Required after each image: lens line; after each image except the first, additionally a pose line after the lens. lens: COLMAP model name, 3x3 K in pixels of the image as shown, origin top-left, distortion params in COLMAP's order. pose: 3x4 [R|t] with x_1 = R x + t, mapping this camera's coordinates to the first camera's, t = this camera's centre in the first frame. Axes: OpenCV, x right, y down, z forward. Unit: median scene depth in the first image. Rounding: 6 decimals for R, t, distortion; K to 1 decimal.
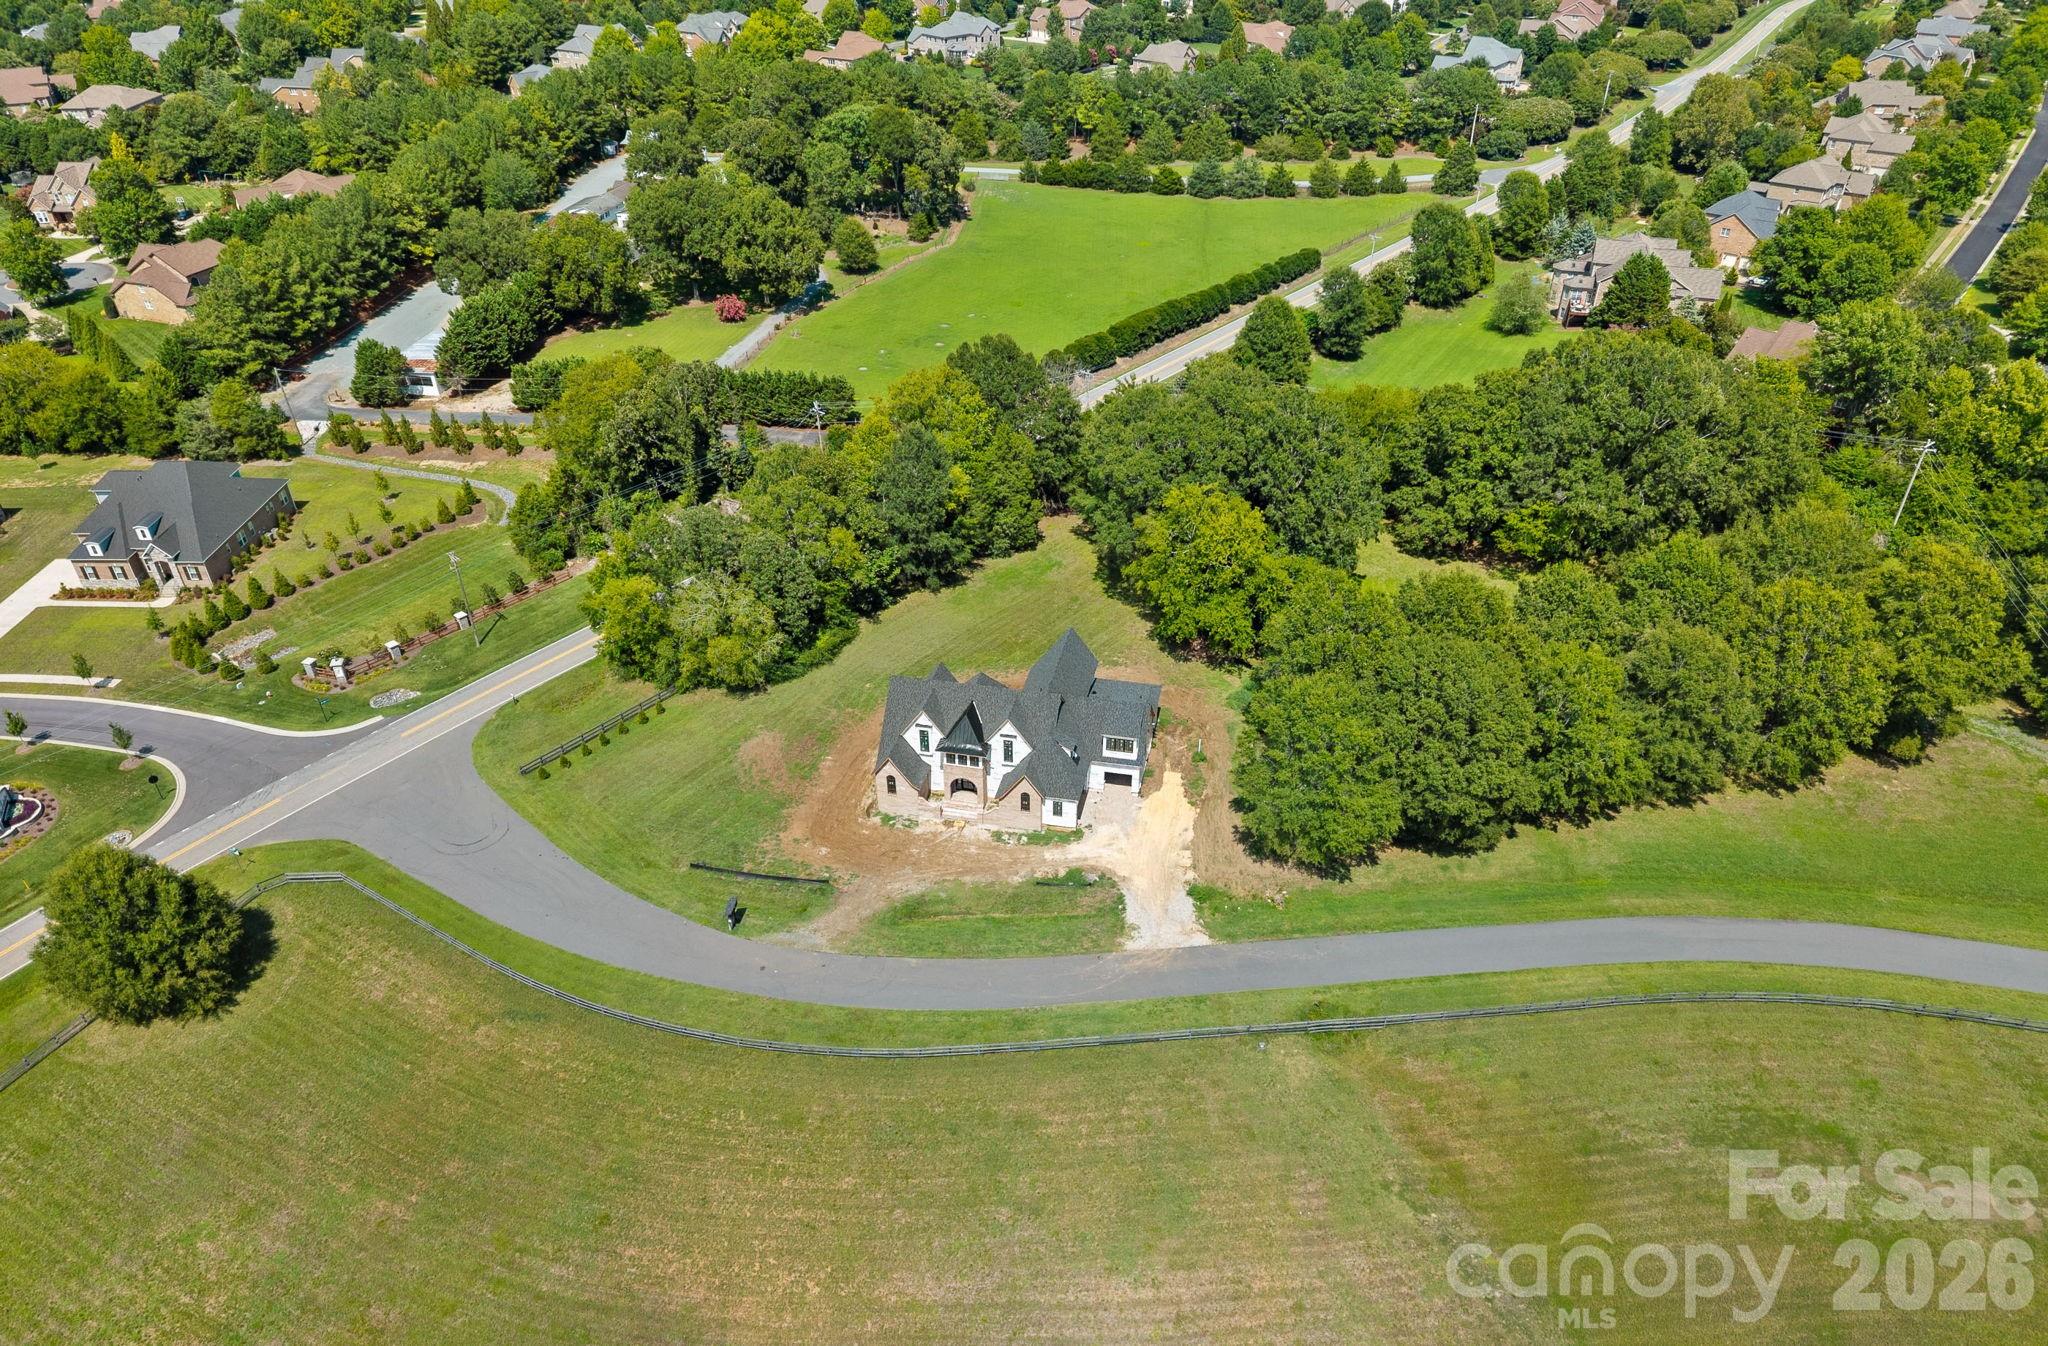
lens RADIAL K [[1627.5, 0, 1048.1], [0, 1627.5, 680.1], [0, 0, 1]] dist [0.067454, -0.106643]
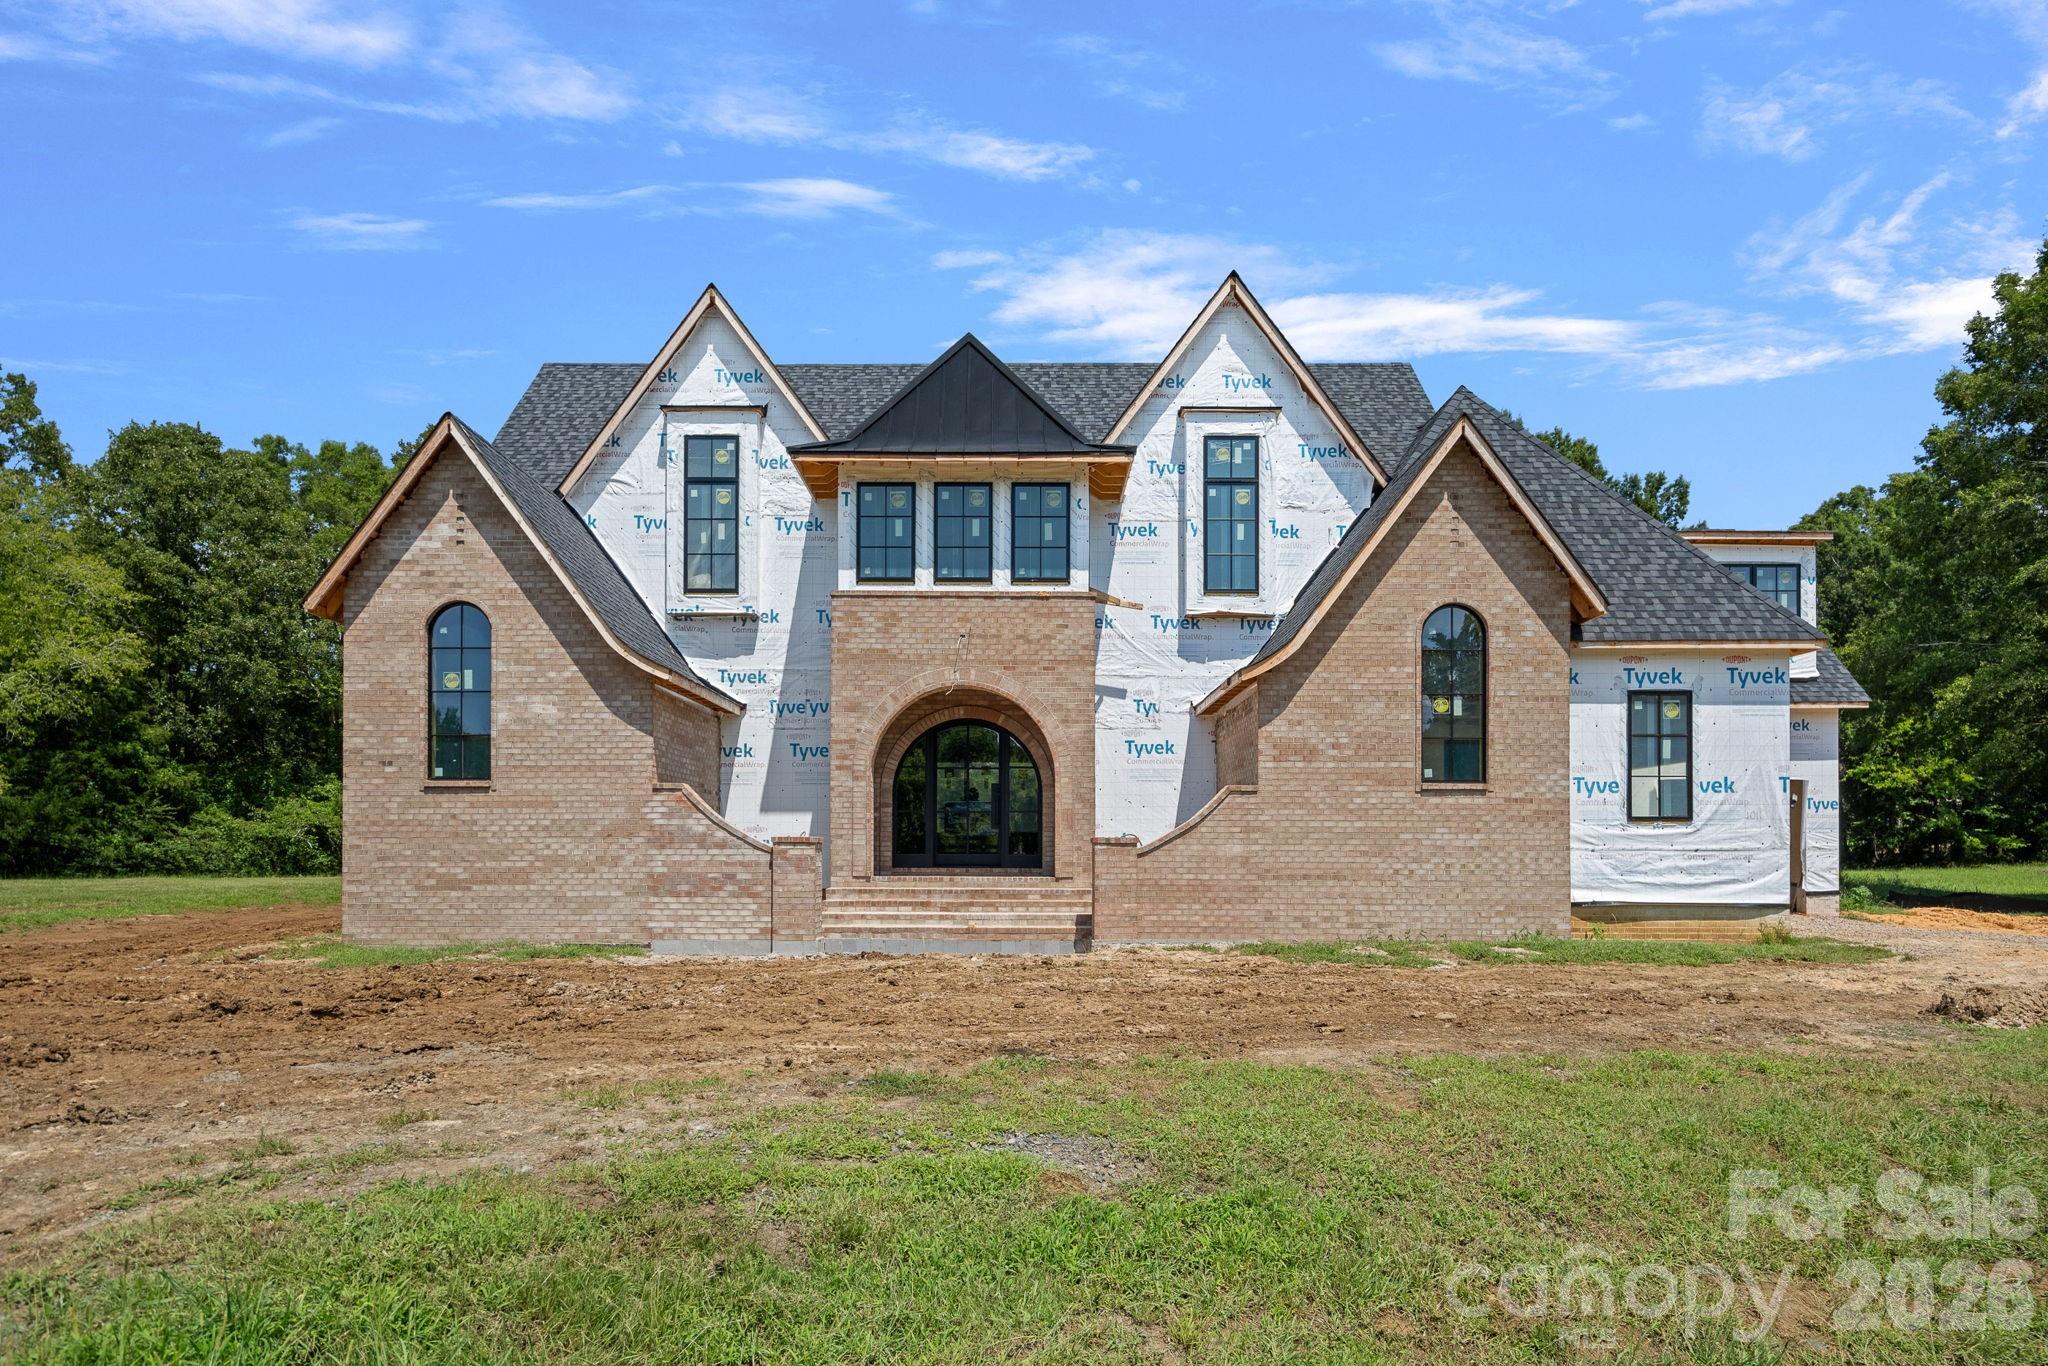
lens RADIAL K [[1252.2, 0, 1012.5], [0, 1252.2, 809.6], [0, 0, 1]] dist [-0.000378, 0.000182]
pose [[0.984333, -0.002073, 0.176309, -0.064753], [0.106751, 0.802846, -0.586552, 0.131687], [-0.140333, 0.596183, 0.790488, 0.864743]]
